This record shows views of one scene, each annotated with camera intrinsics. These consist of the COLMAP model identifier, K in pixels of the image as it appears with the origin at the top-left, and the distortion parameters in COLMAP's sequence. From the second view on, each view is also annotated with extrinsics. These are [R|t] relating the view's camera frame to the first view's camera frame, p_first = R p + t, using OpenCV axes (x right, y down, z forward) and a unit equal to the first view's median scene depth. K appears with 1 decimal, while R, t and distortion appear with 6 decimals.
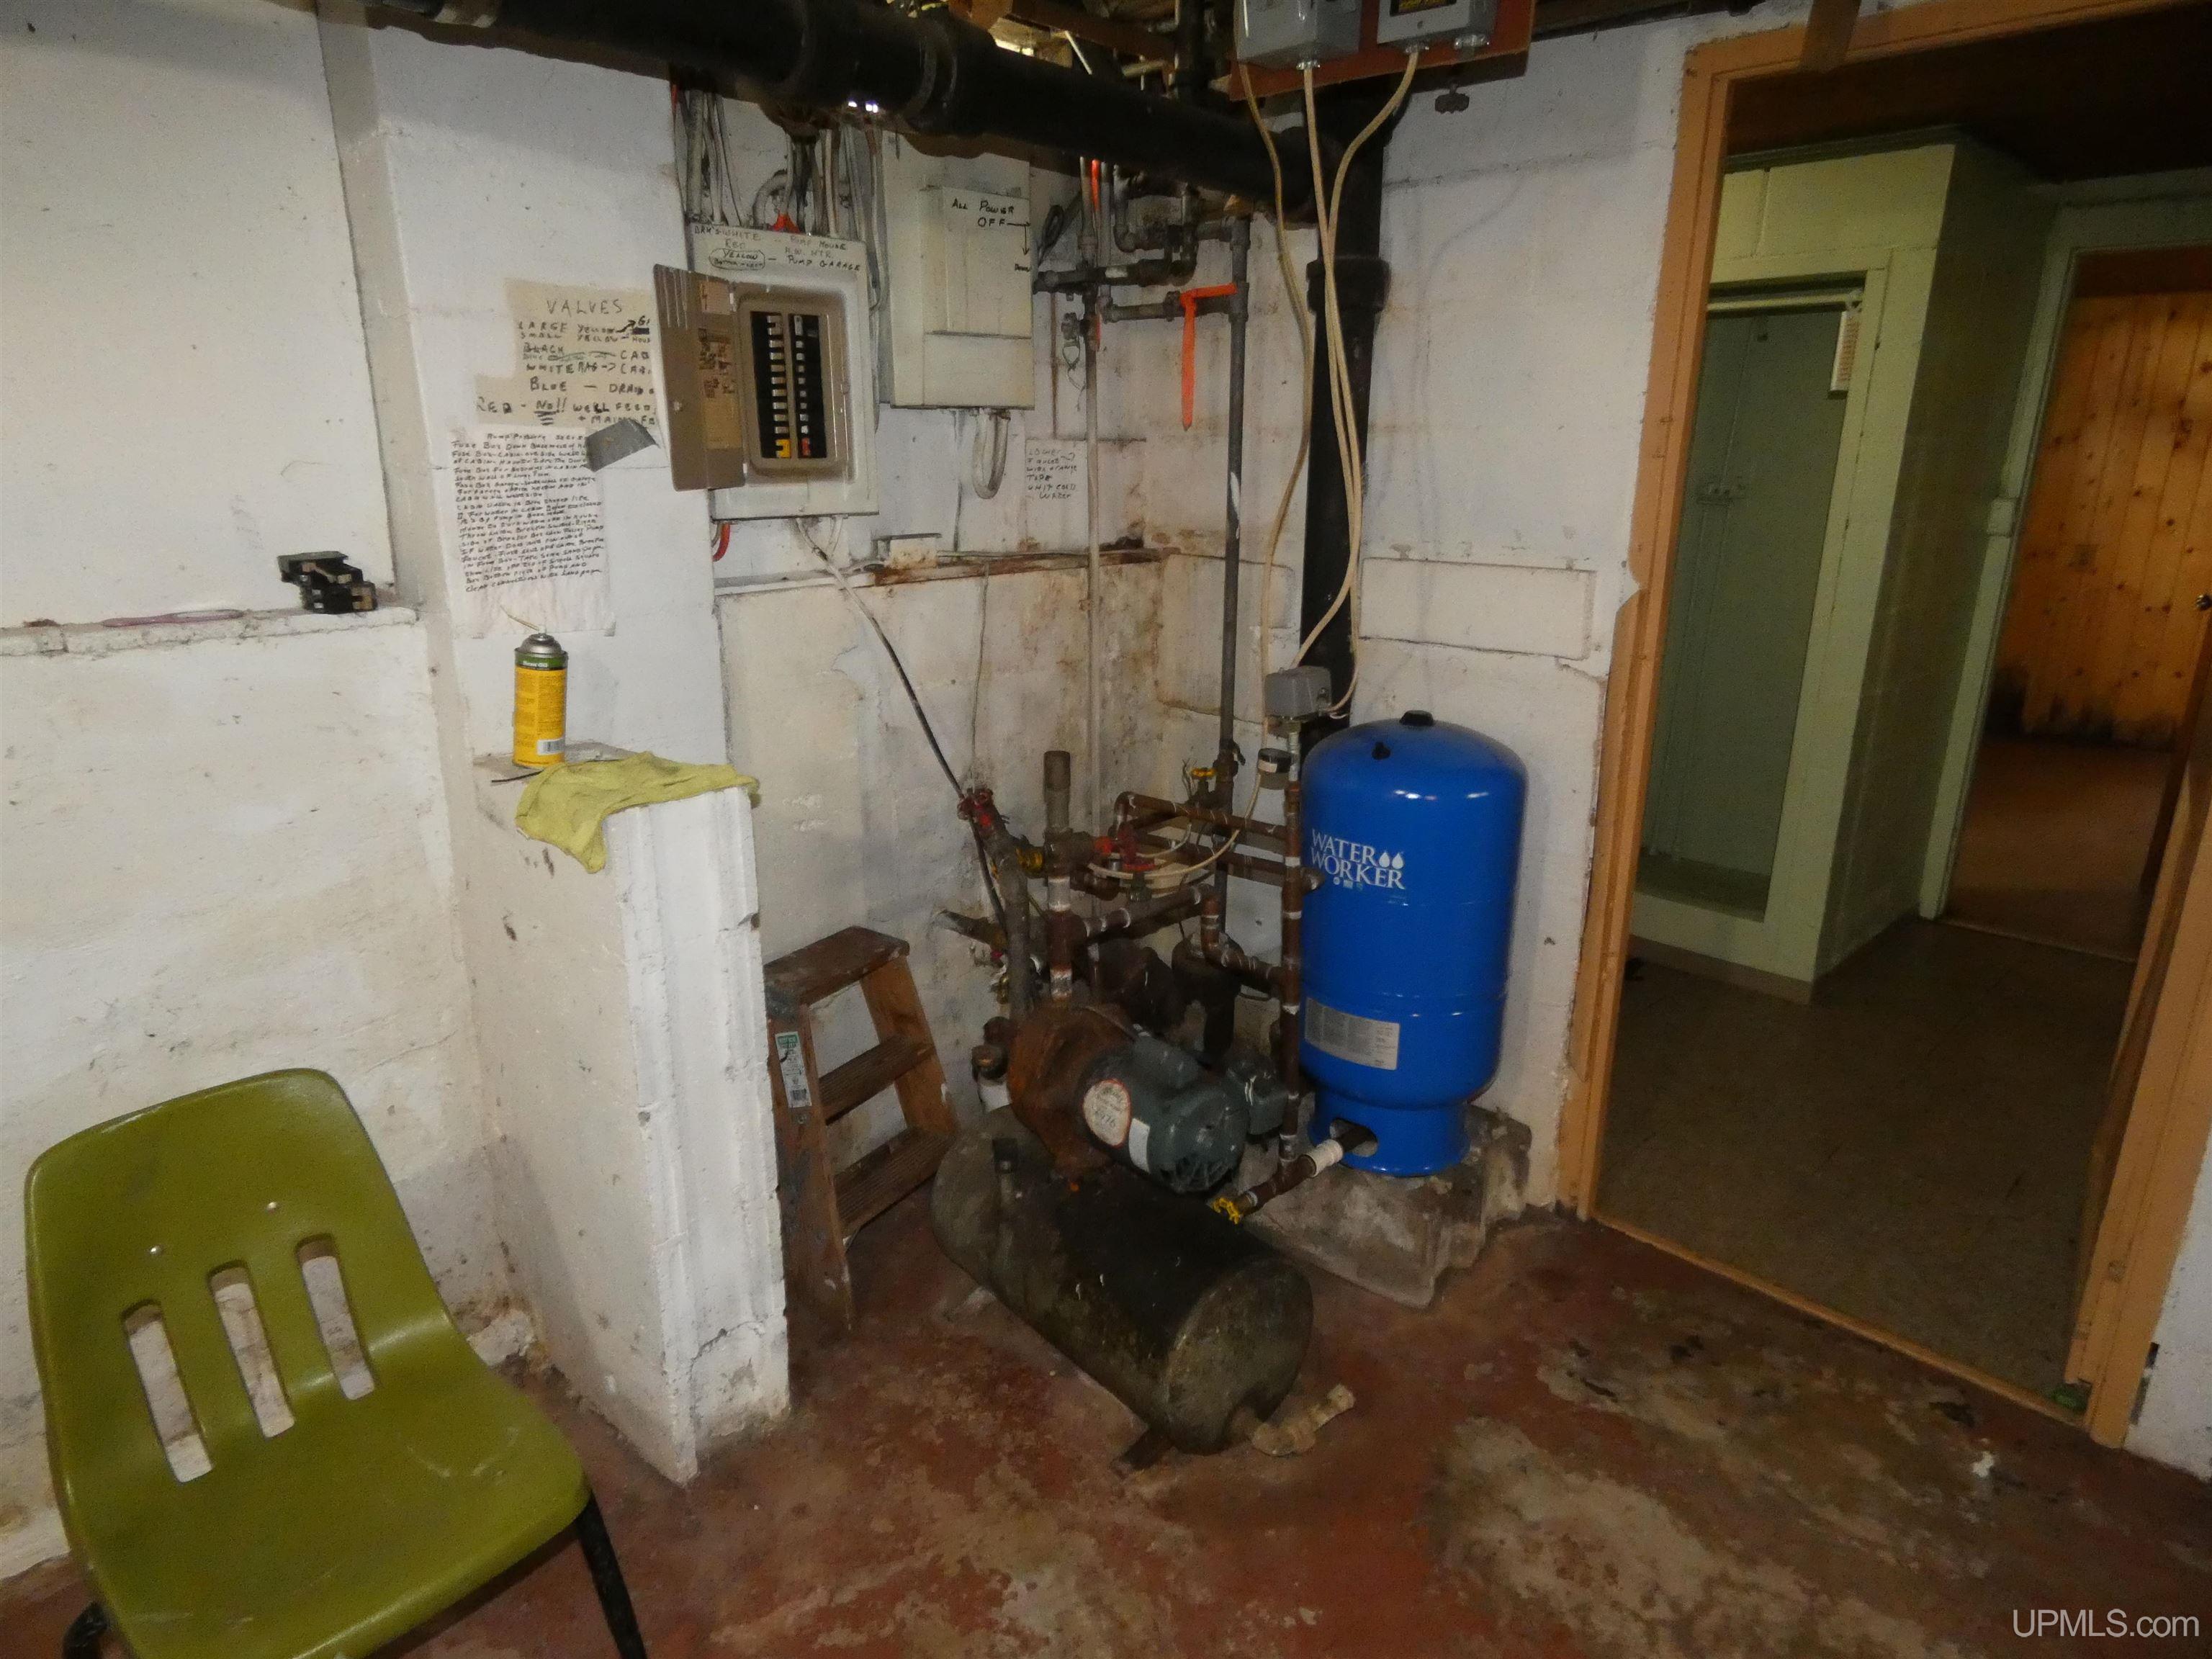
lens RADIAL K [[1331.3, 0, 1103.3], [0, 1331.3, 836.3], [0, 0, 1]] dist [0.001282, -0.004811]
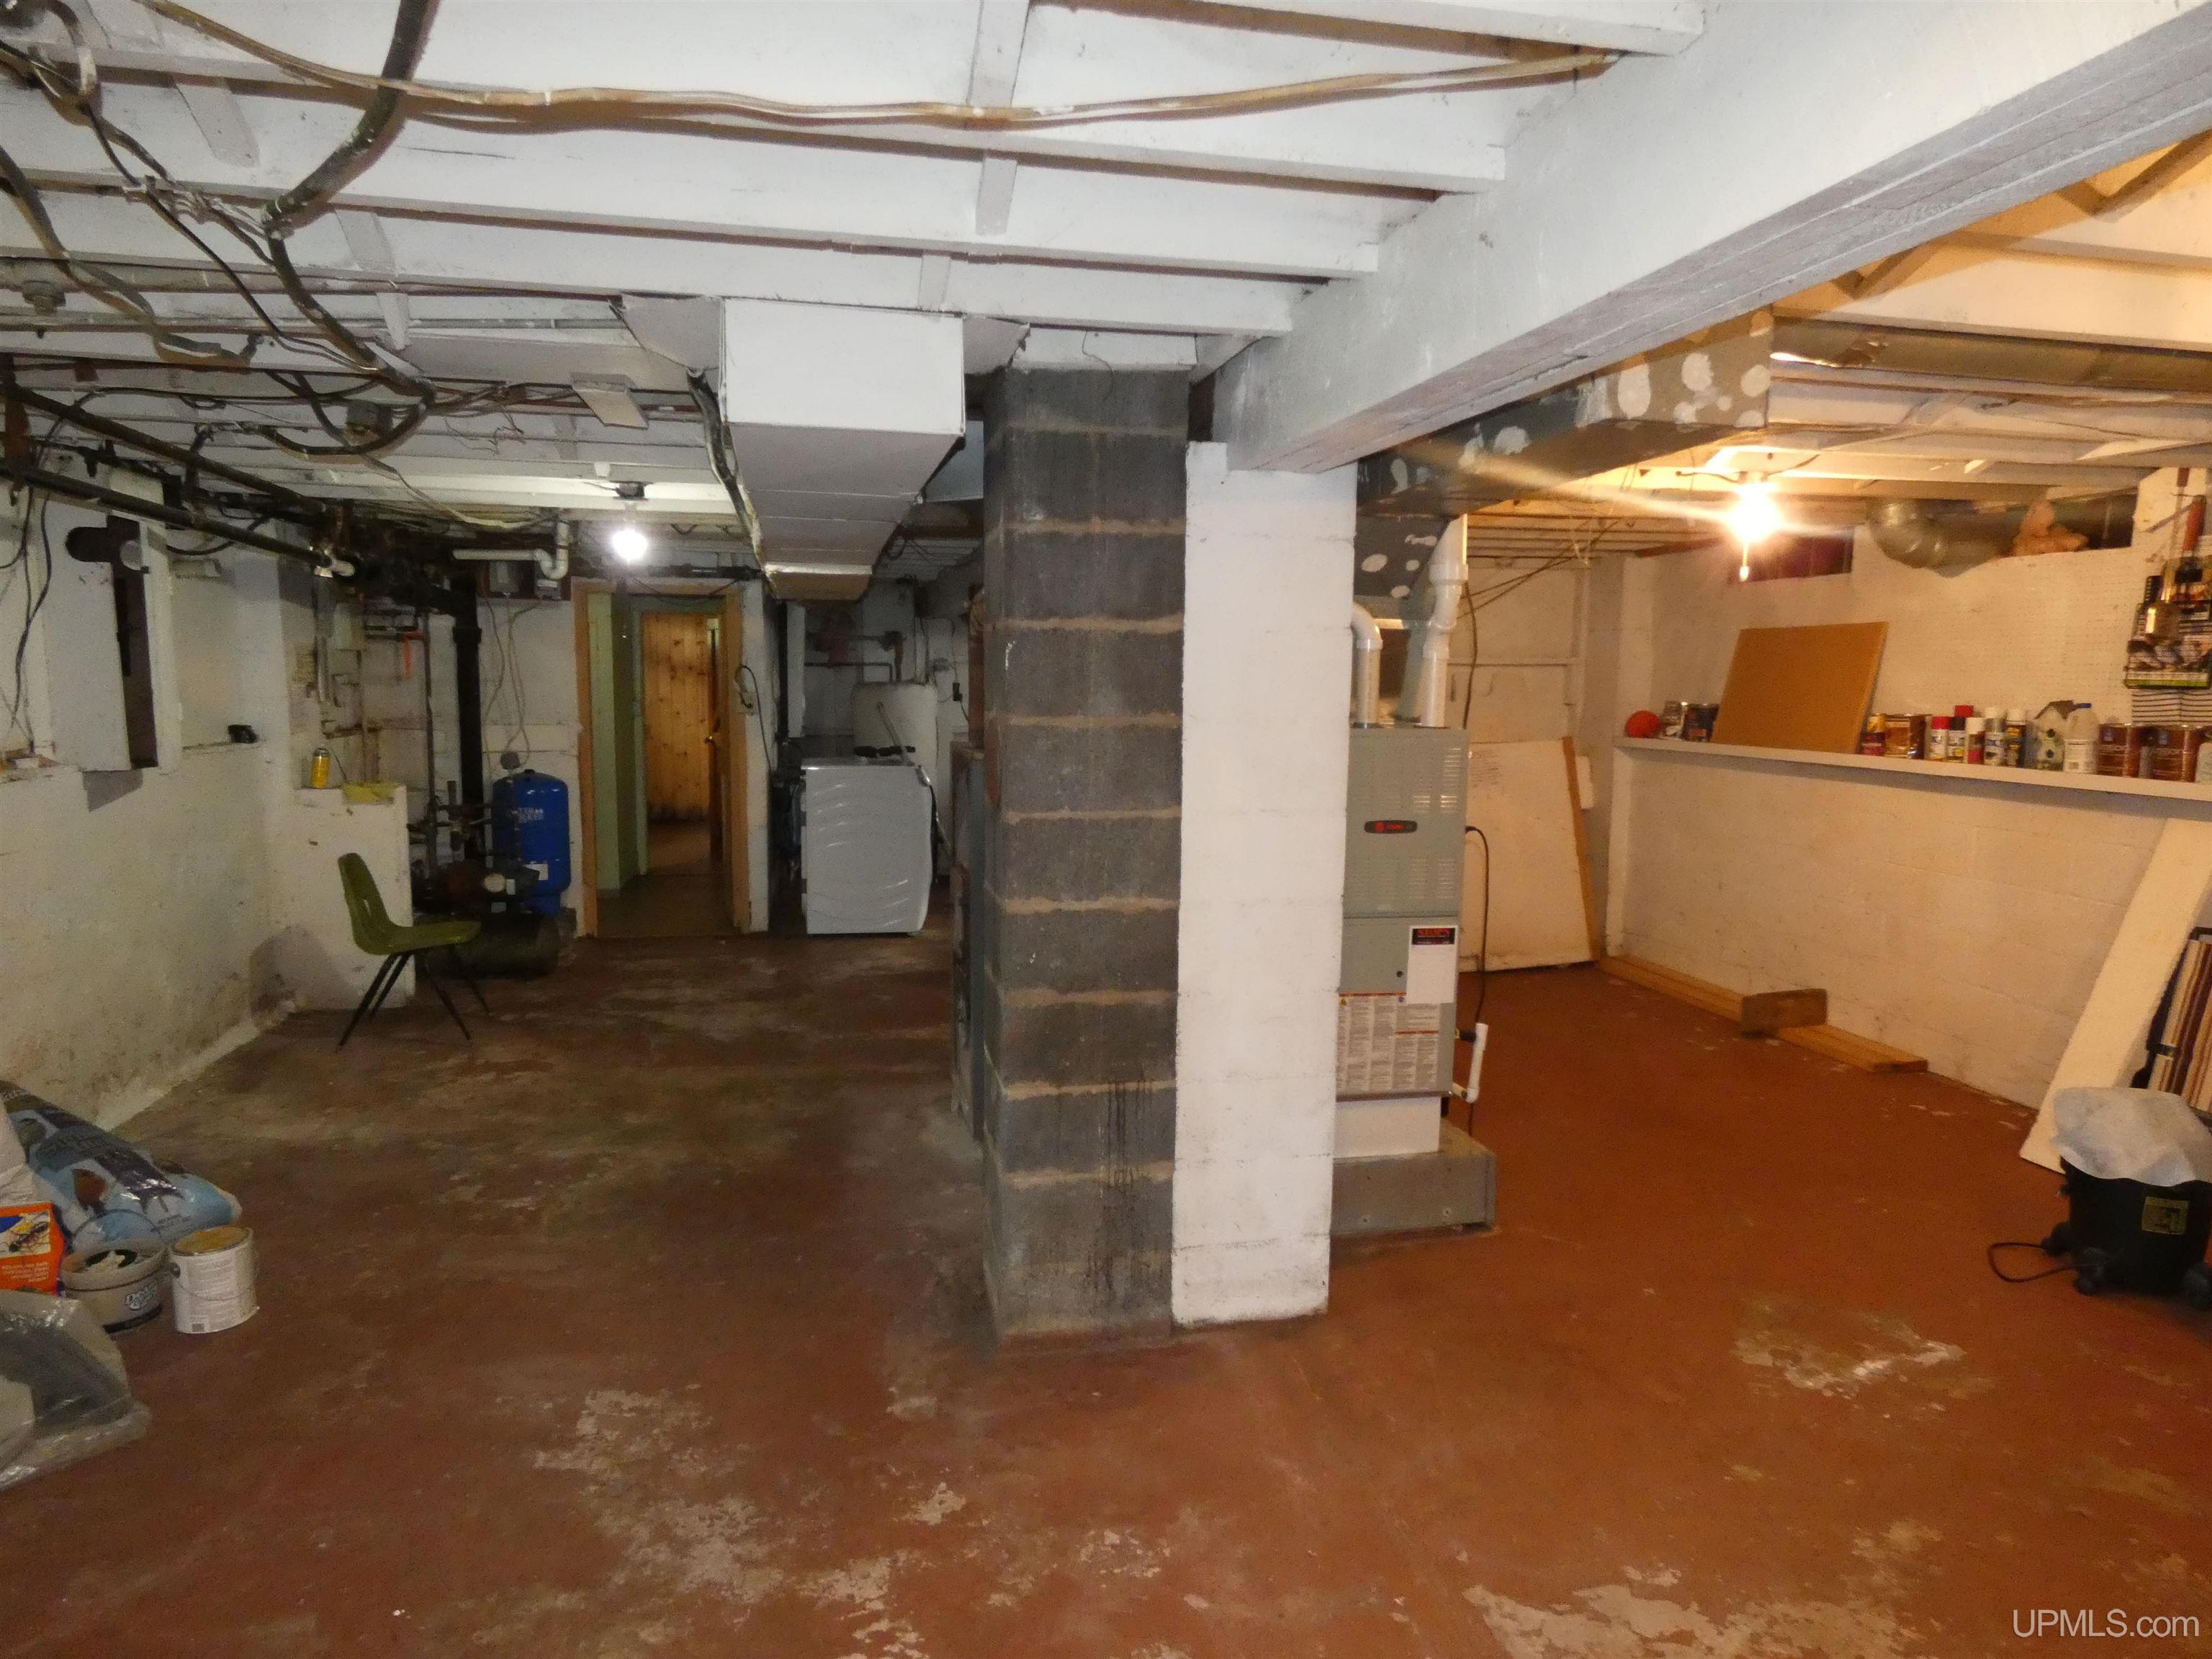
lens RADIAL K [[1331.3, 0, 1101.9], [0, 1331.3, 830.4], [0, 0, 1]] dist [0.001282, -0.004811]
pose [[0.538281, -0.097017, 0.837162, -1.498624], [0.231041, 0.972282, -0.035880, 0.422000], [-0.810477, 0.212733, 0.545776, -1.585441]]
